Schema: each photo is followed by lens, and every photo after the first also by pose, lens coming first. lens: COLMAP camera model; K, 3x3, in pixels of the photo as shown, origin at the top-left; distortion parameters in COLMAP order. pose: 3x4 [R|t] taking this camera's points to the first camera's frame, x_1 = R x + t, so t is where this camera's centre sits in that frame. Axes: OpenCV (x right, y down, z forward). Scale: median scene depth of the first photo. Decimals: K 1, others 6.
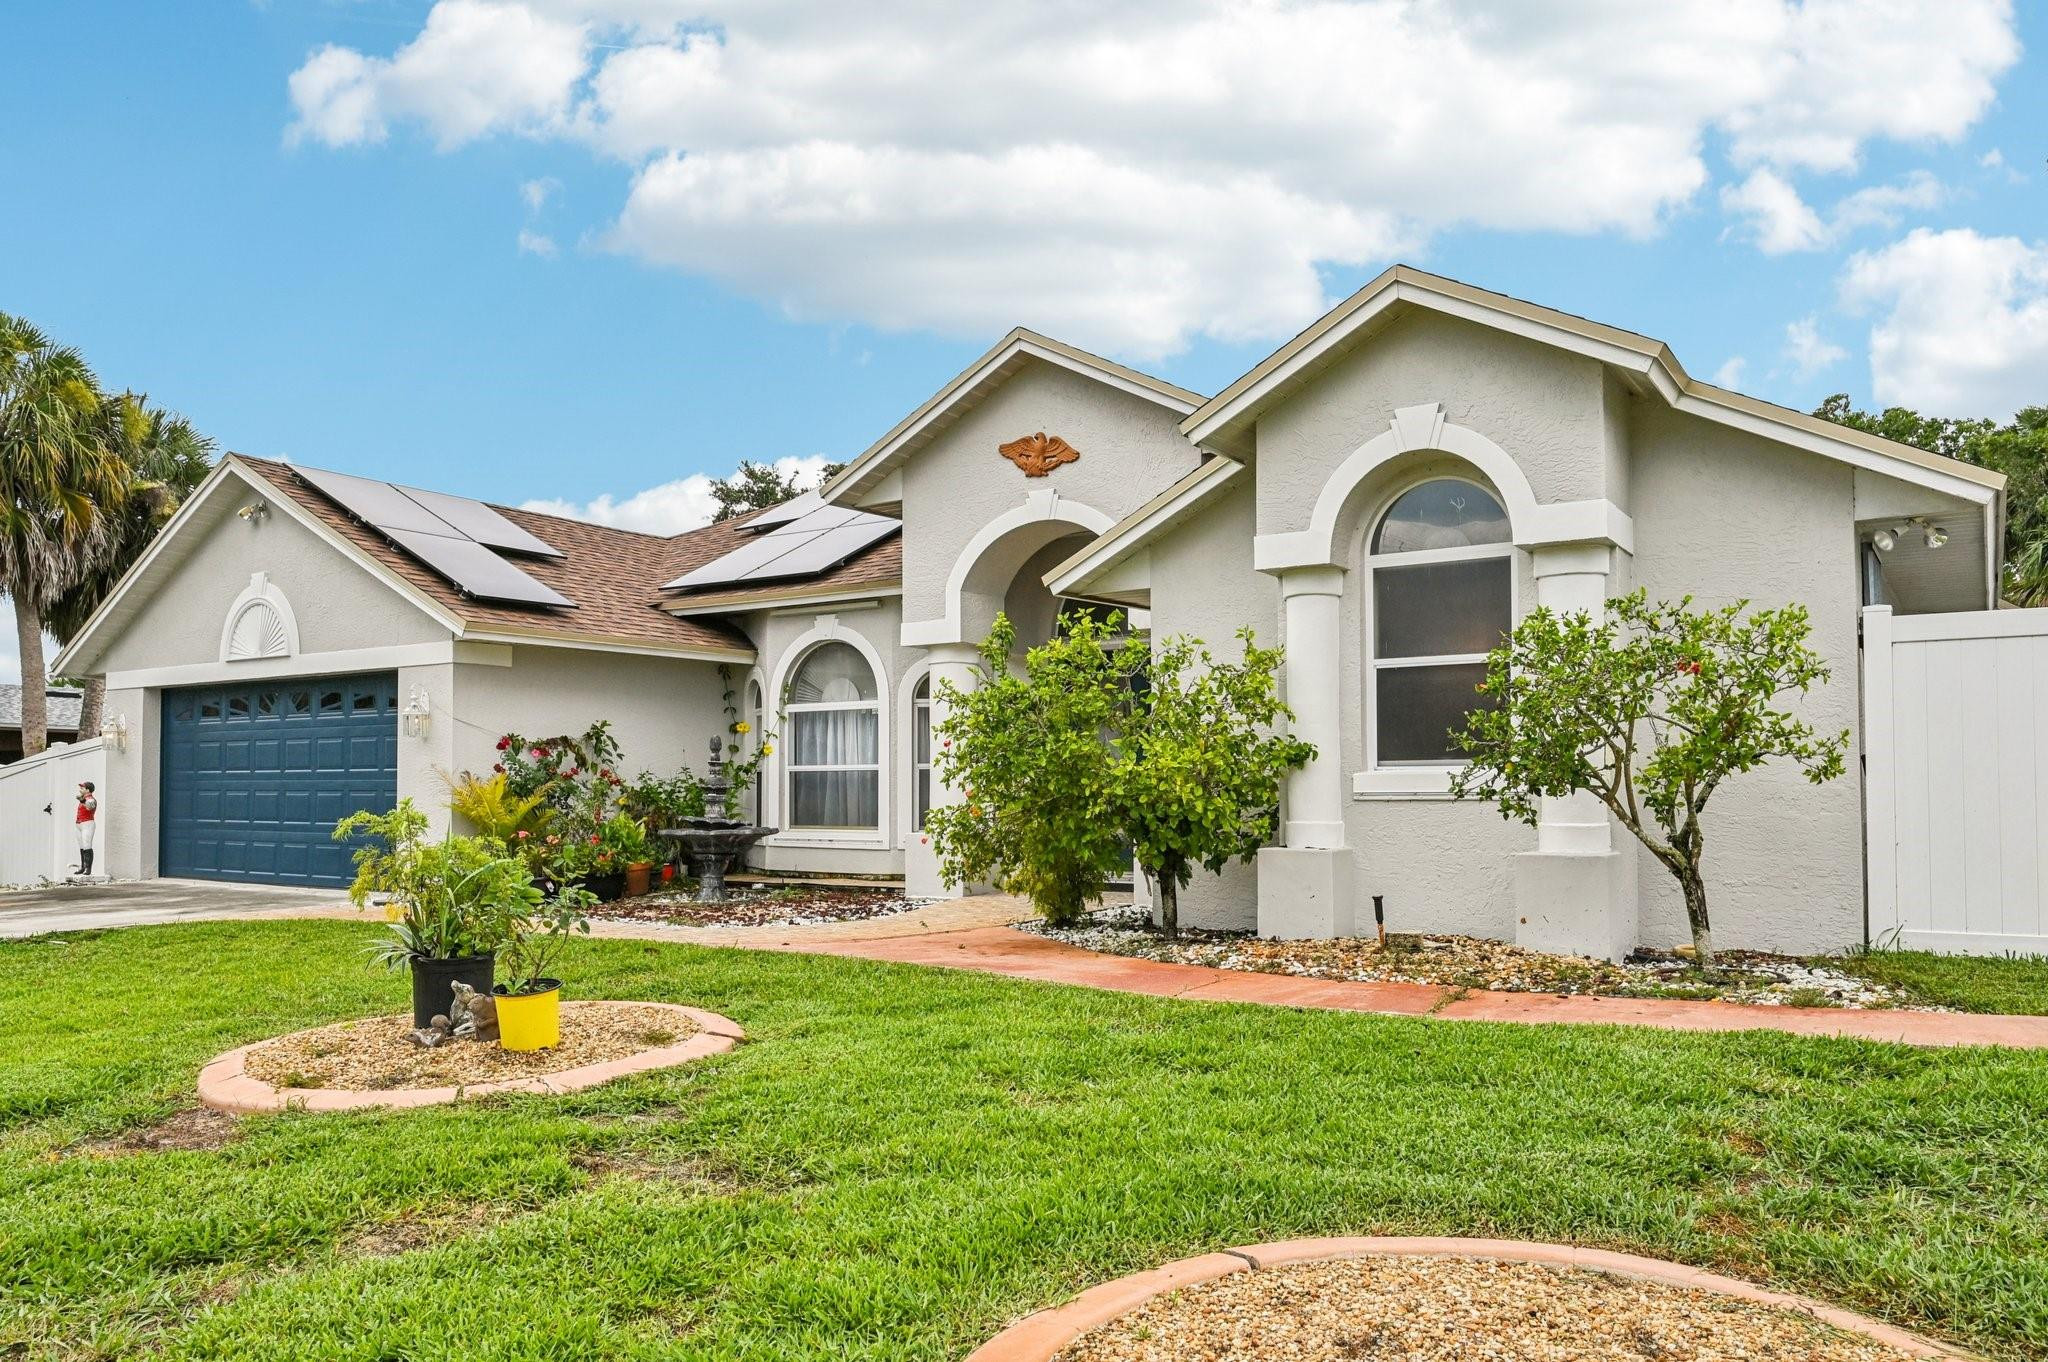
lens RADIAL K [[1451.2, 0, 1066.6], [0, 1451.2, 734.6], [0, 0, 1]] dist [-0.002775, -0.000681]
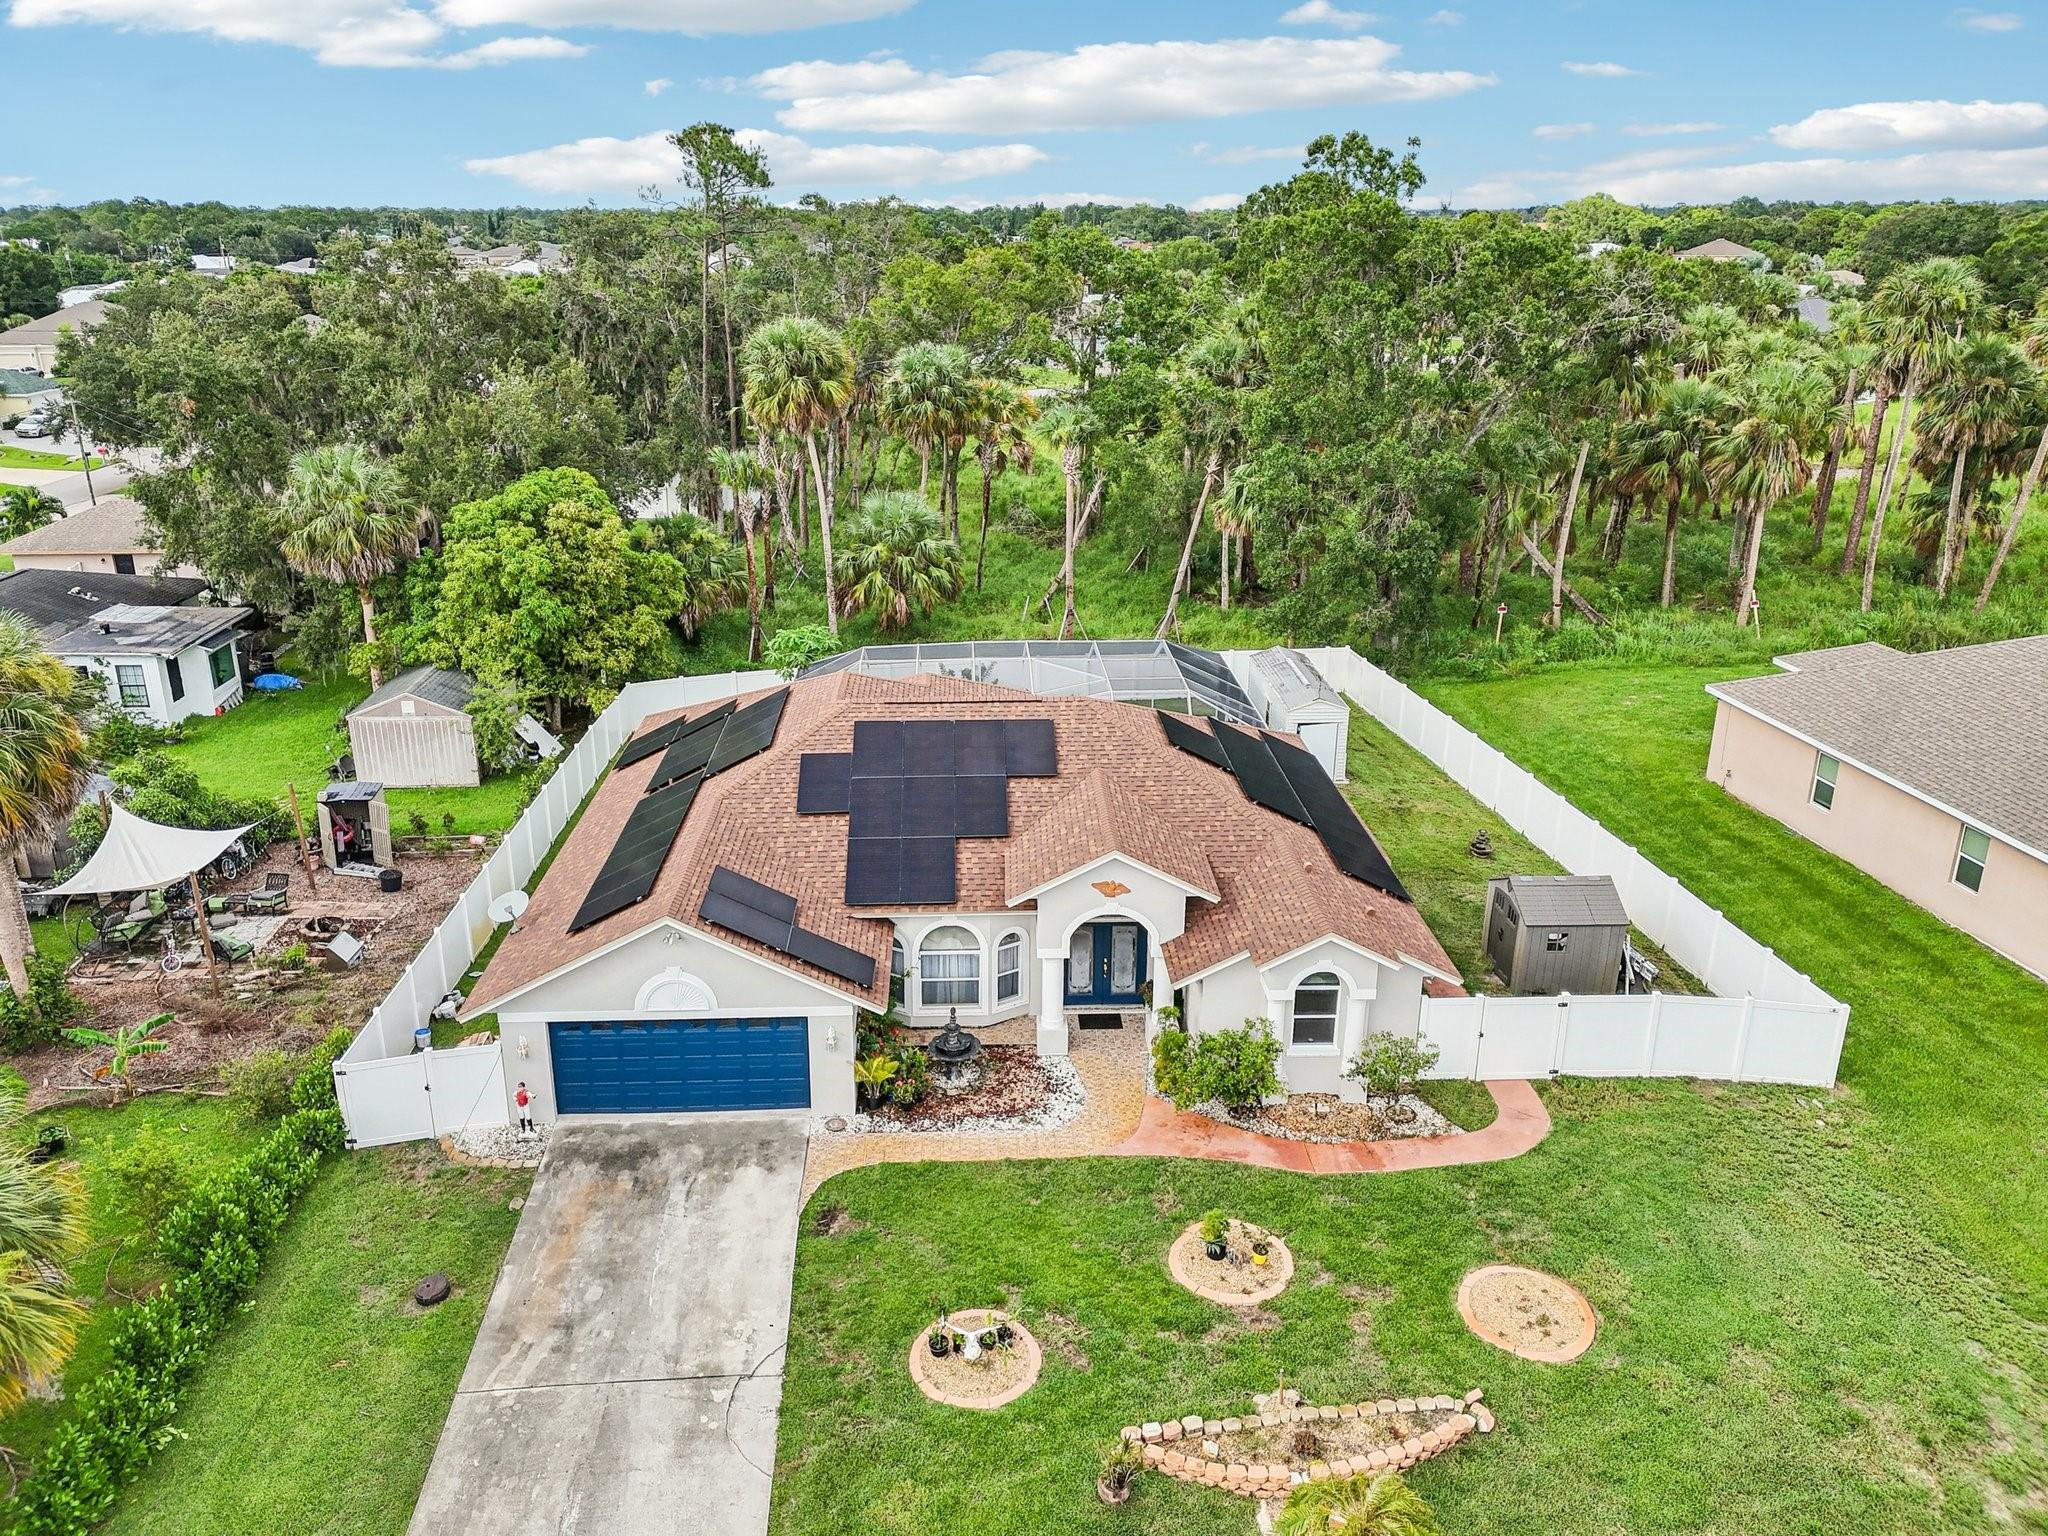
lens RADIAL K [[1490.6, 0, 1024.0], [0, 1490.6, 768.0], [0, 0, 1]] dist [0.081654, -0.069965]
pose [[0.819351, -0.195357, 0.538980, -1.197648], [-0.025342, 0.926889, 0.374480, -1.090402], [-0.572732, -0.320489, 0.754496, -0.593409]]
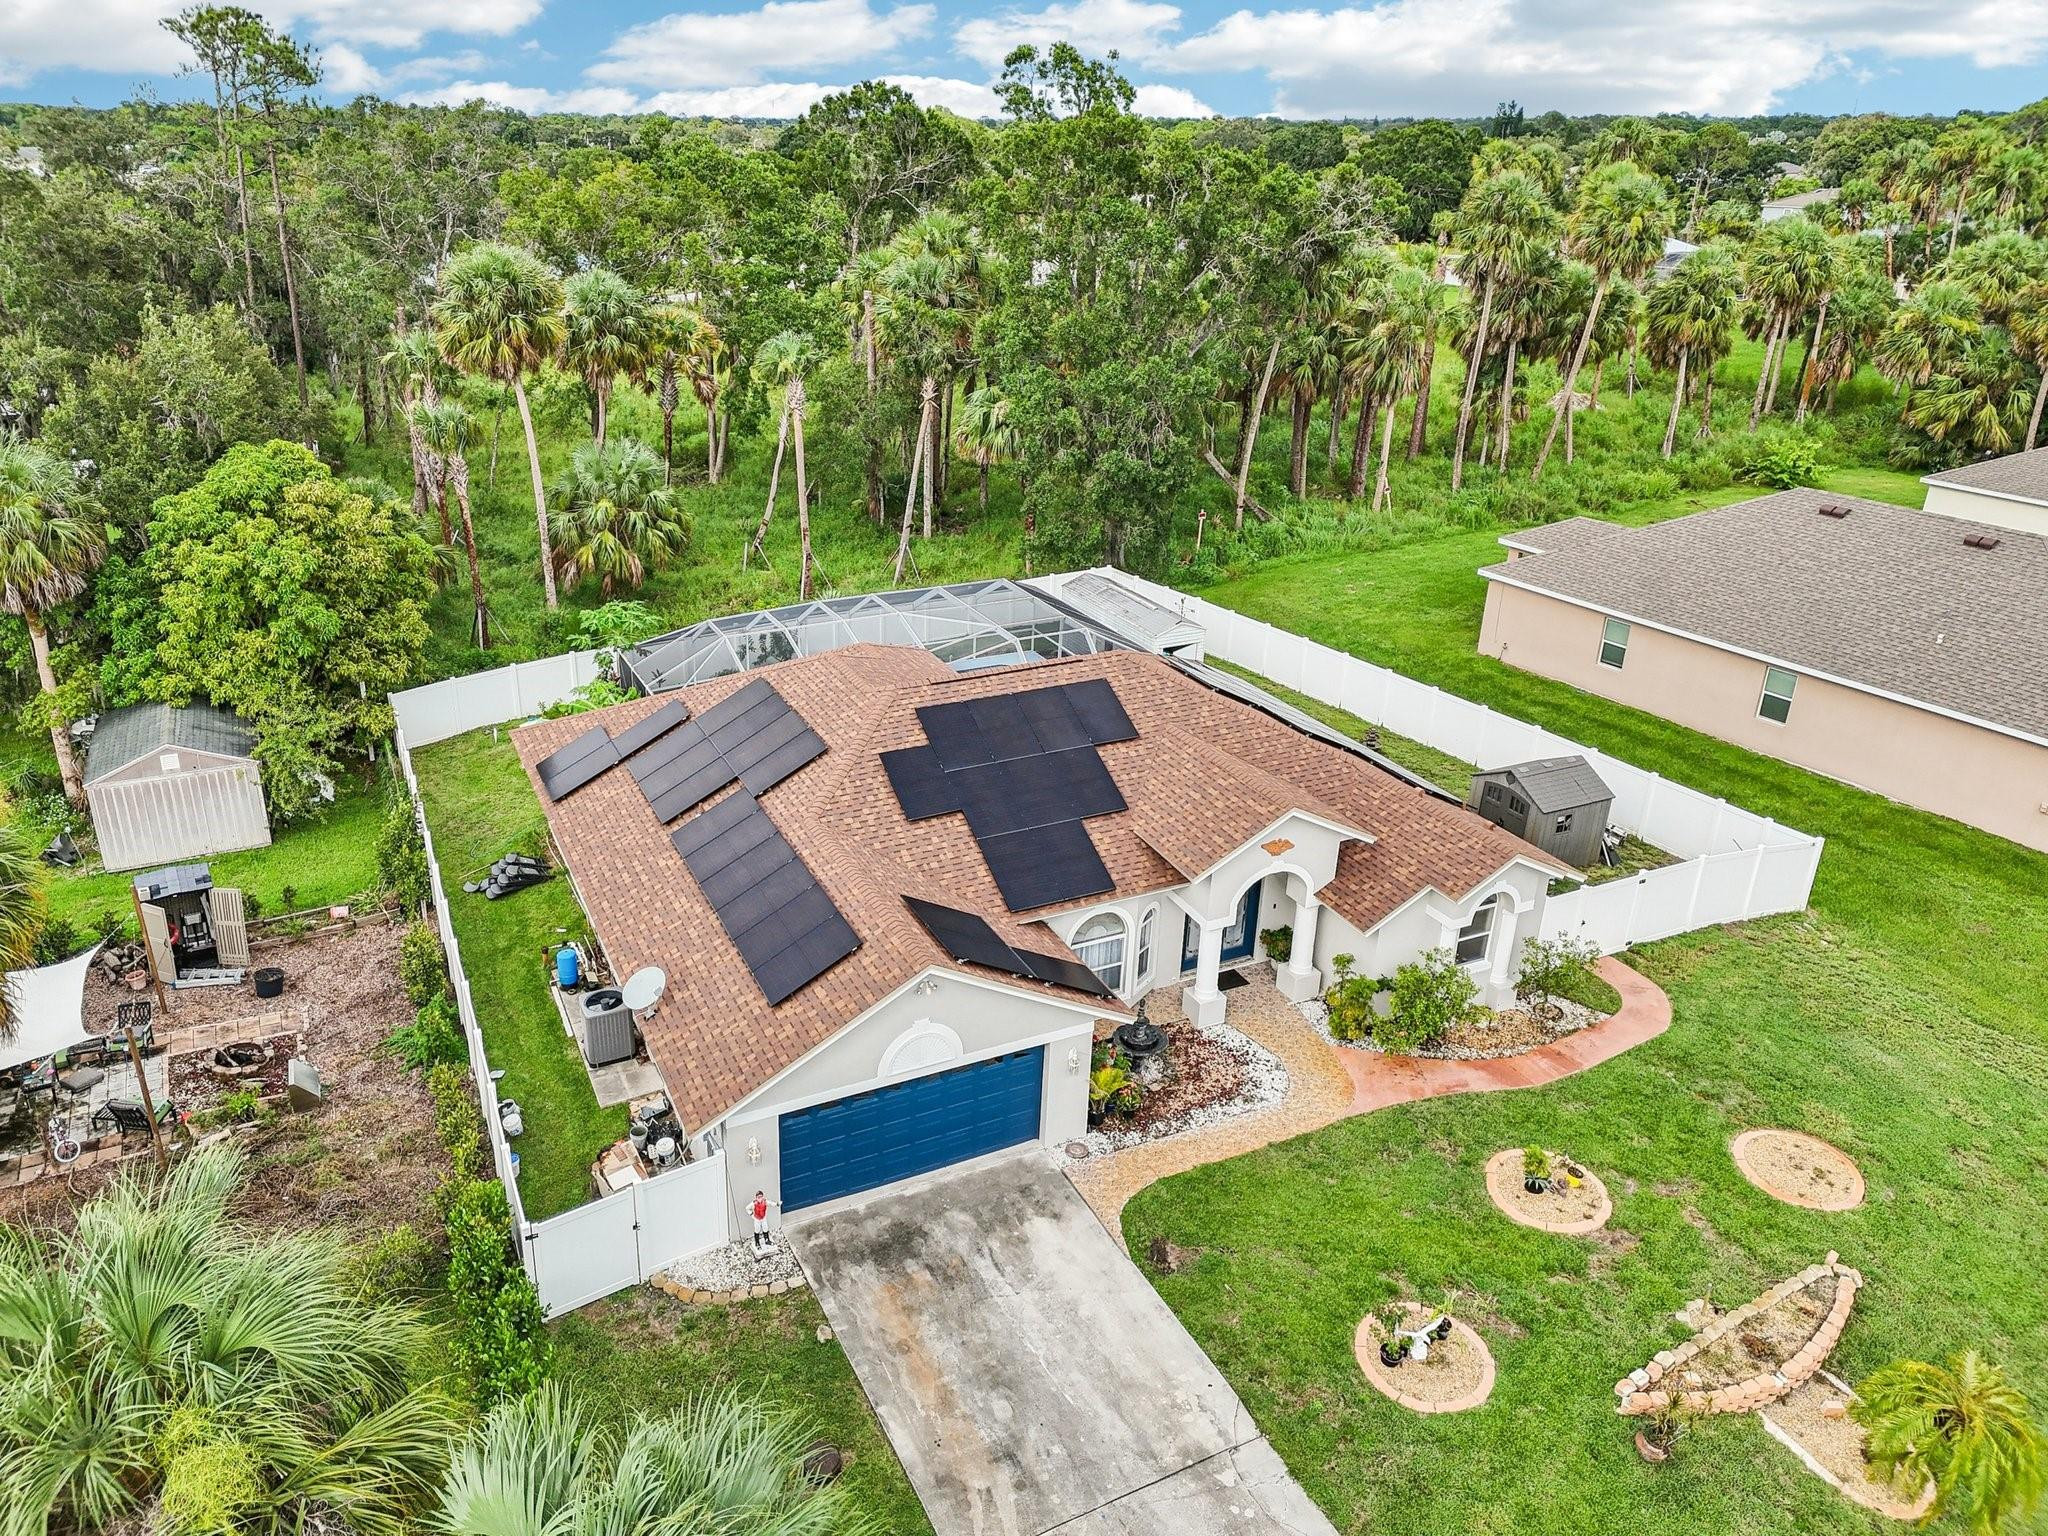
lens RADIAL K [[1463.4, 0, 997.7], [0, 1463.4, 771.4], [0, 0, 1]] dist [0.080745, -0.082915]
pose [[0.535084, -0.333808, 0.776053, -1.710272], [-0.041583, 0.907103, 0.418849, -1.063572], [-0.843775, -0.256390, 0.471496, 0.259509]]
